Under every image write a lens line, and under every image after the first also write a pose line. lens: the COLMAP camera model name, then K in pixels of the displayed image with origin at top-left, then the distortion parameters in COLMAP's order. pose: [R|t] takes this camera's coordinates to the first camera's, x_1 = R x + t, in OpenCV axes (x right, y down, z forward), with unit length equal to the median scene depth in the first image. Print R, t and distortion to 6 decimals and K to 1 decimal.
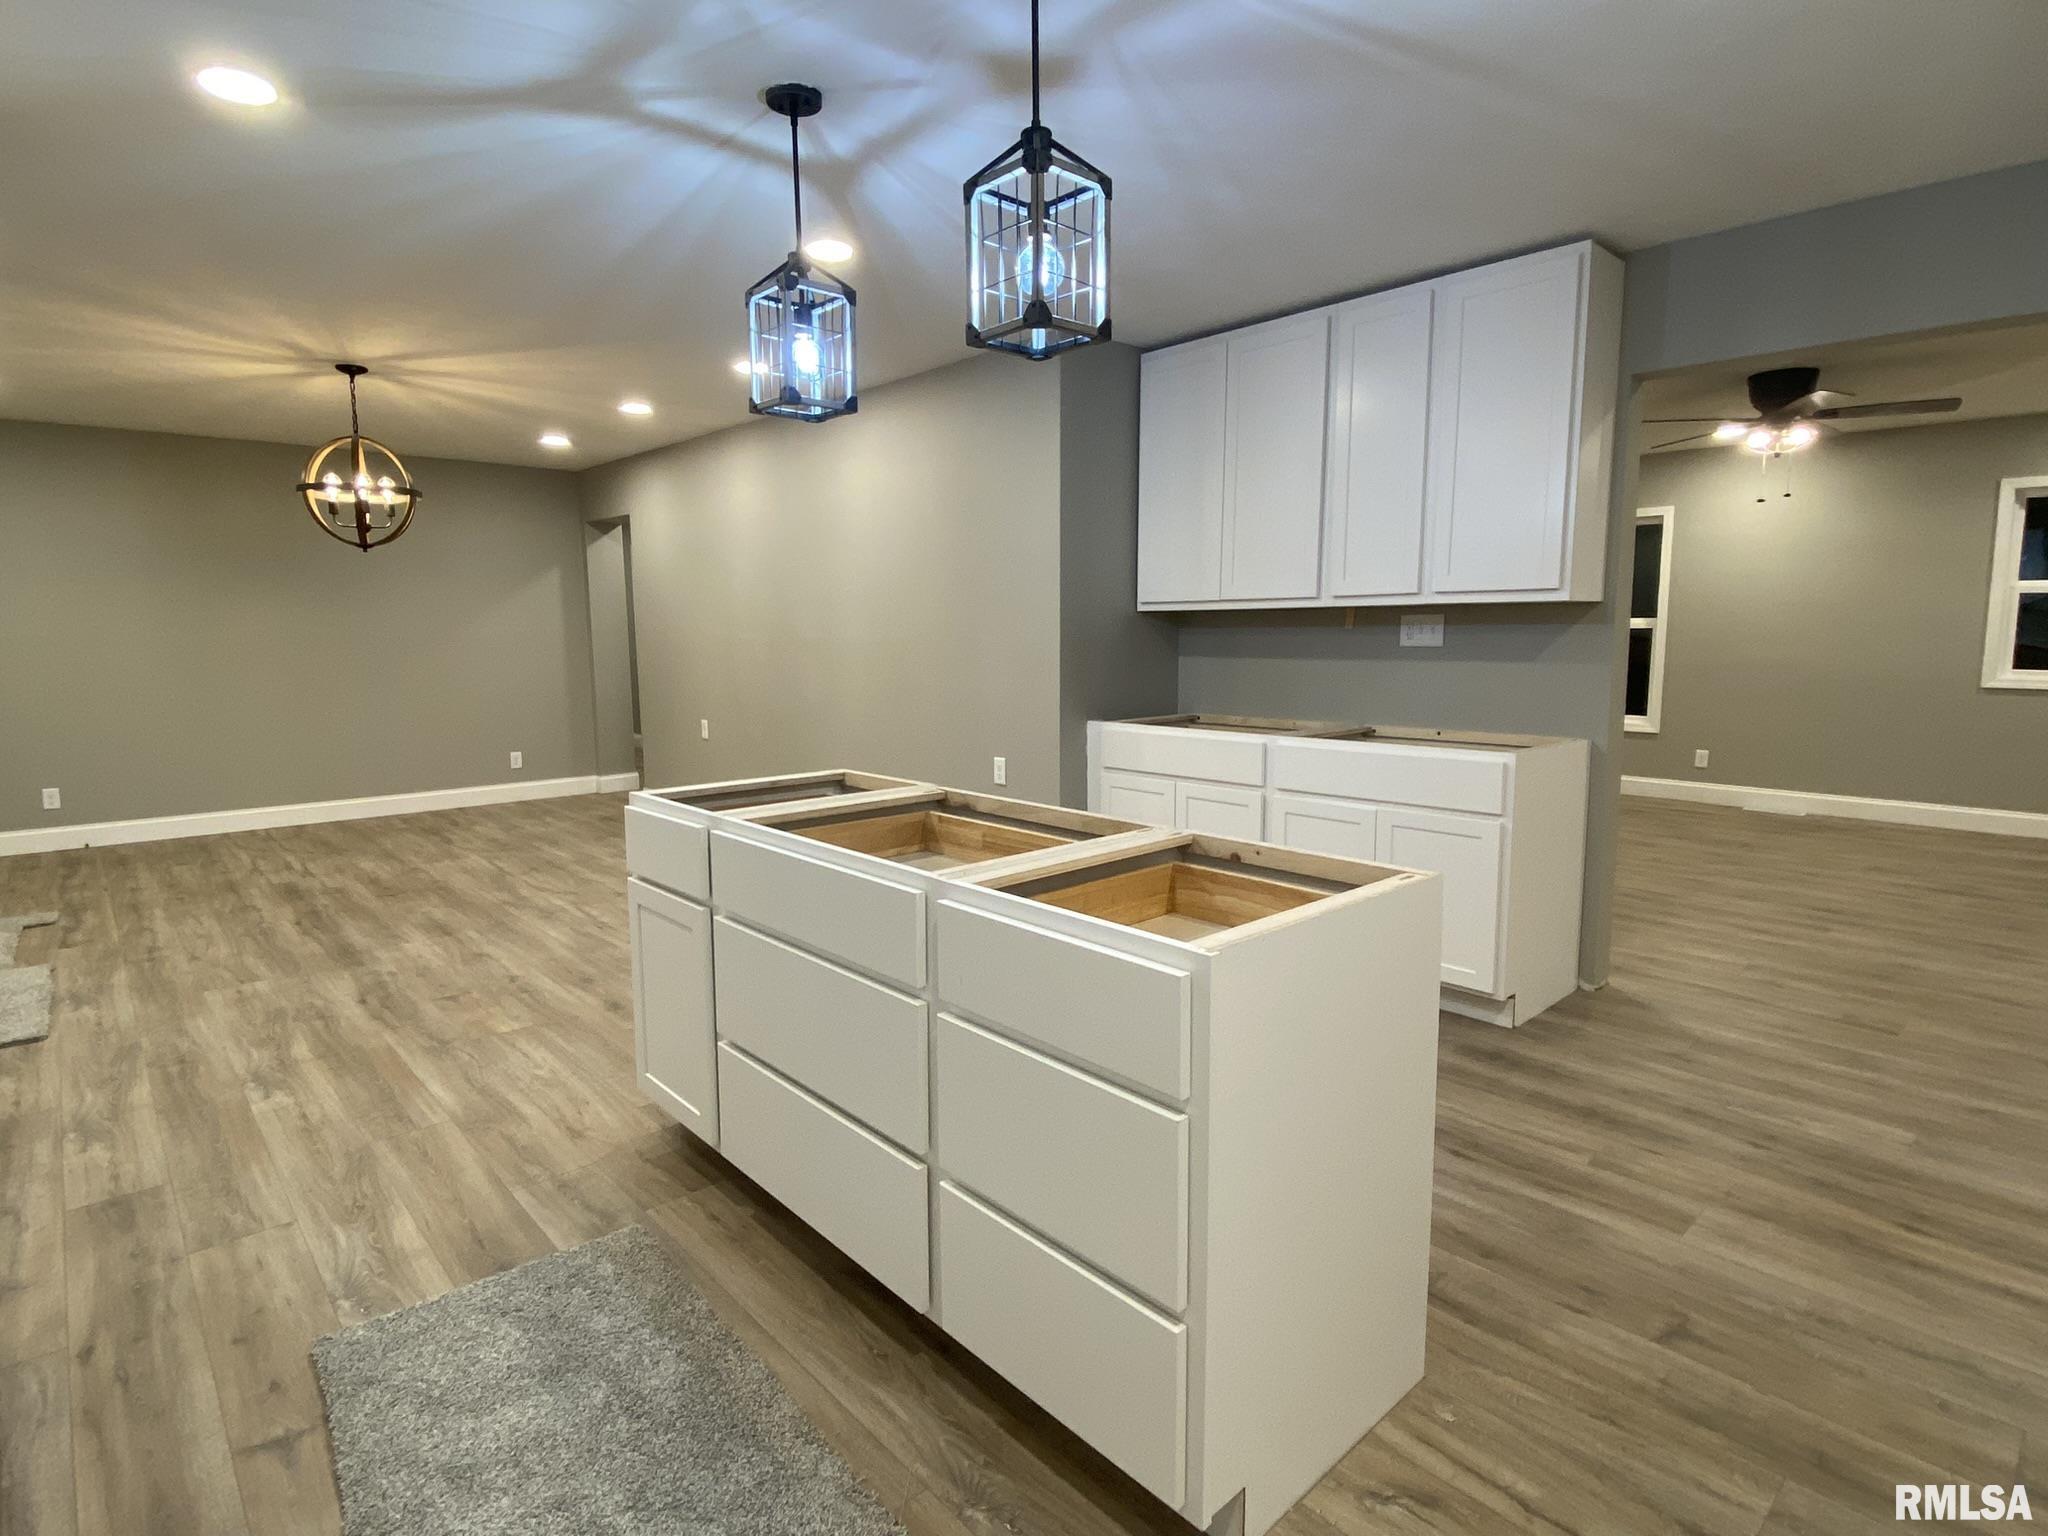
lens RADIAL K [[1073.5, 0, 1026.1], [0, 1073.5, 770.8], [0, 0, 1]] dist [-0.018225, -0.002237]
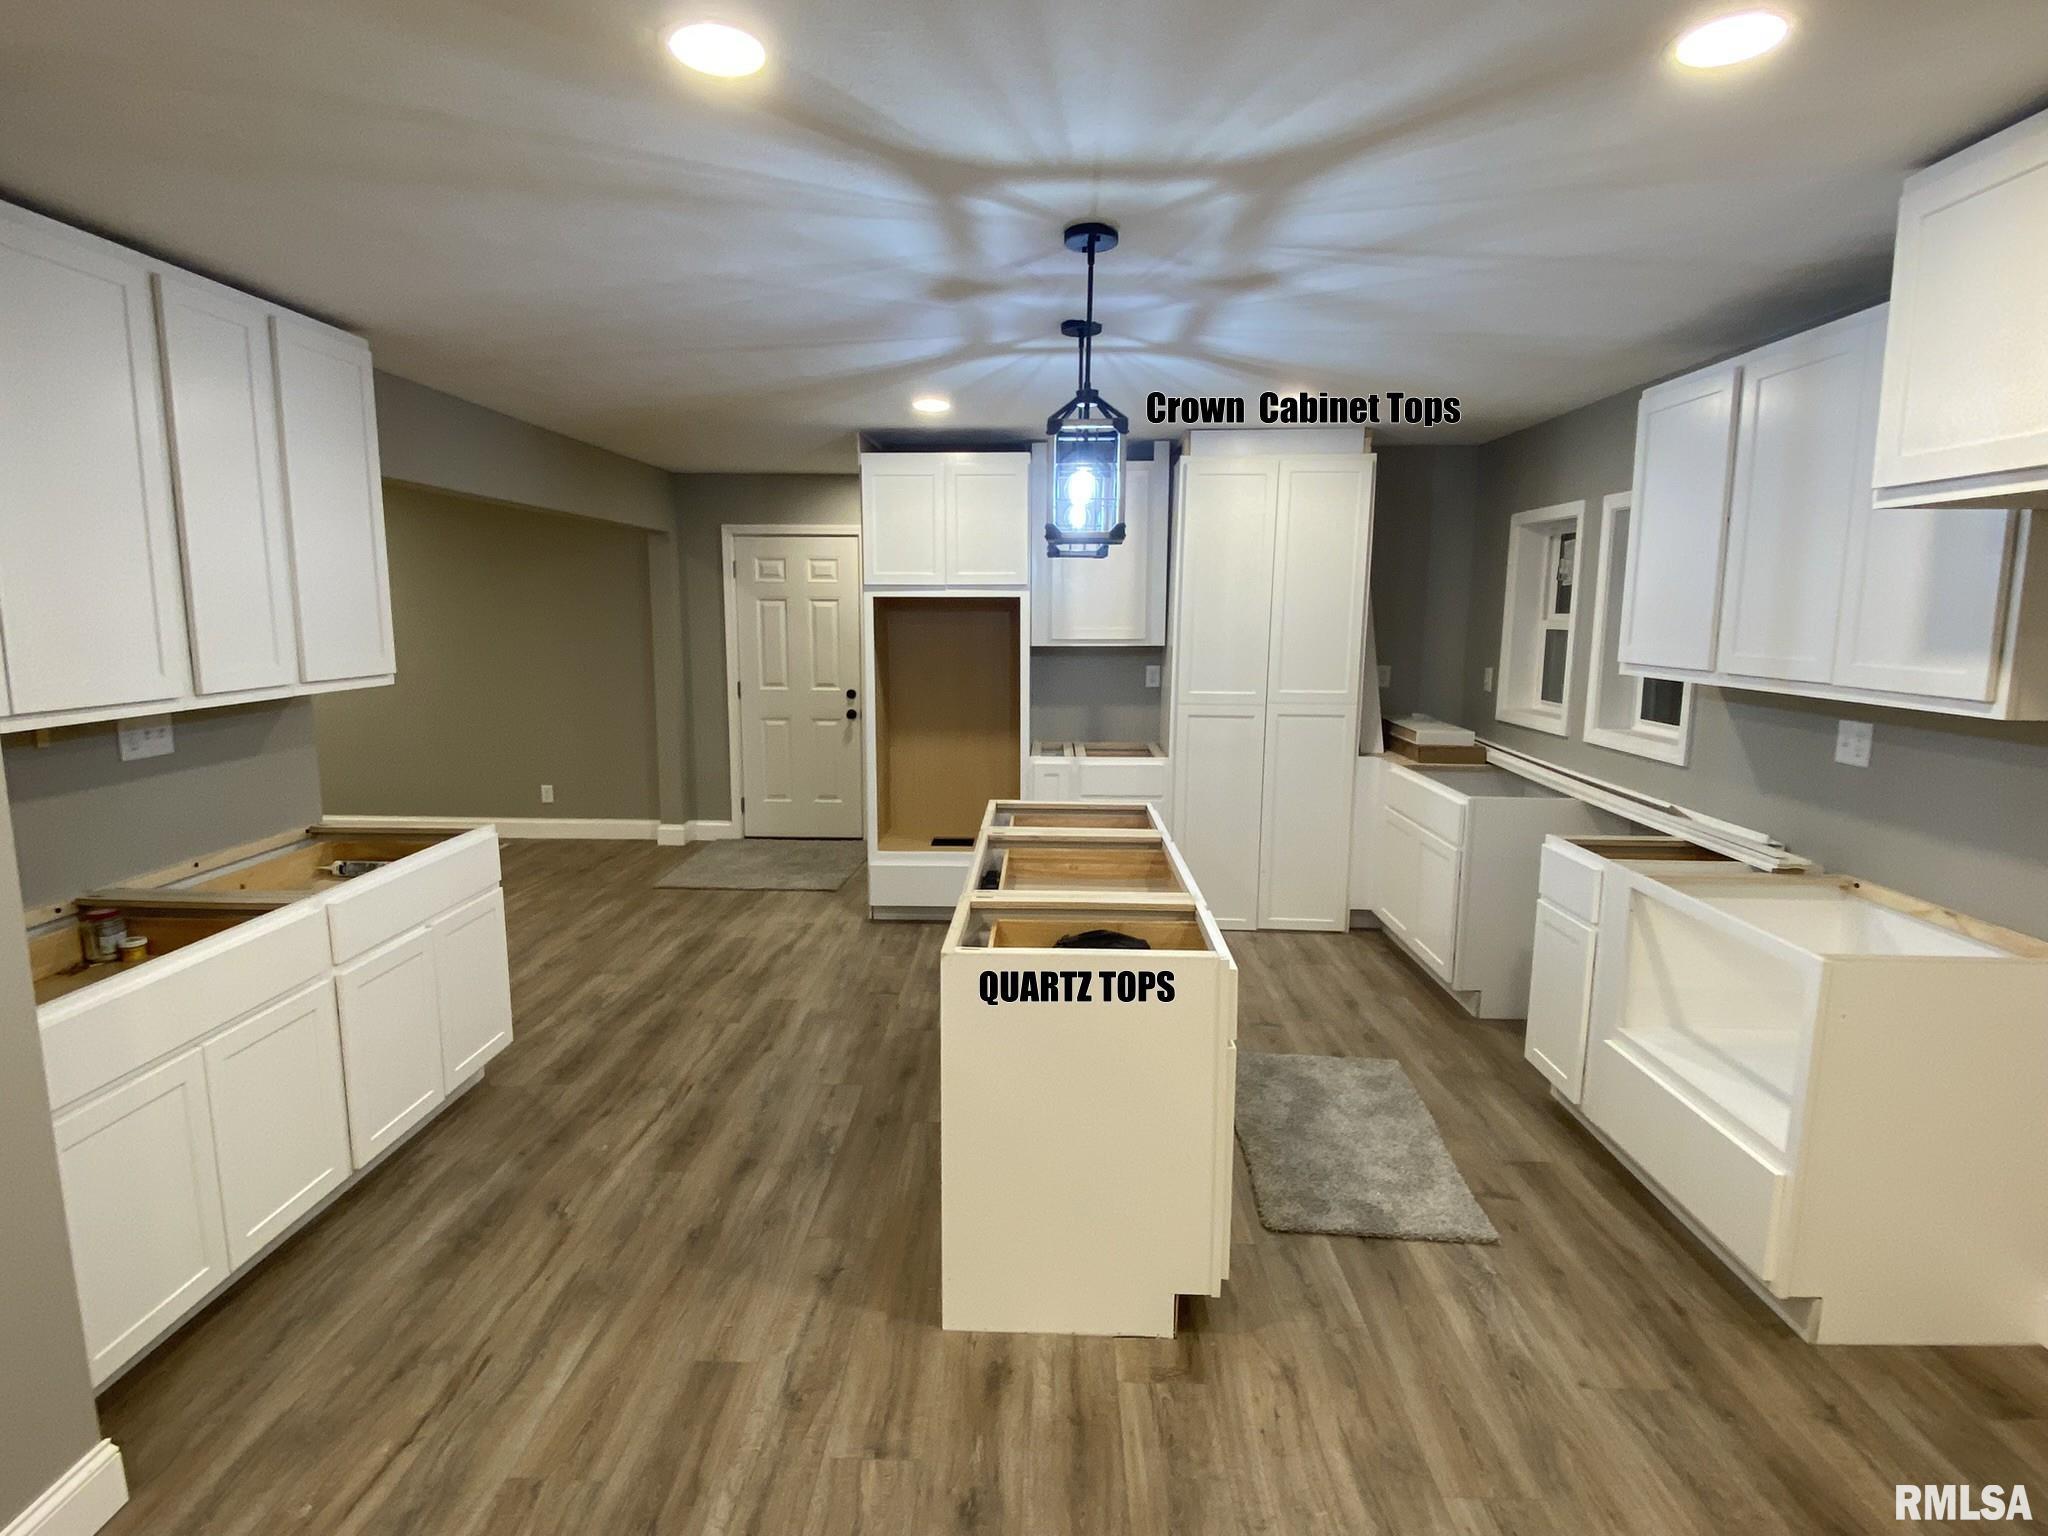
lens RADIAL K [[1073.5, 0, 1021.4], [0, 1073.5, 760.0], [0, 0, 1]] dist [-0.018225, -0.002237]
pose [[-0.724368, -0.101862, 0.681846, -0.872358], [0.091184, 0.966180, 0.241210, -0.379204], [-0.683356, 0.236898, -0.690582, 1.773624]]
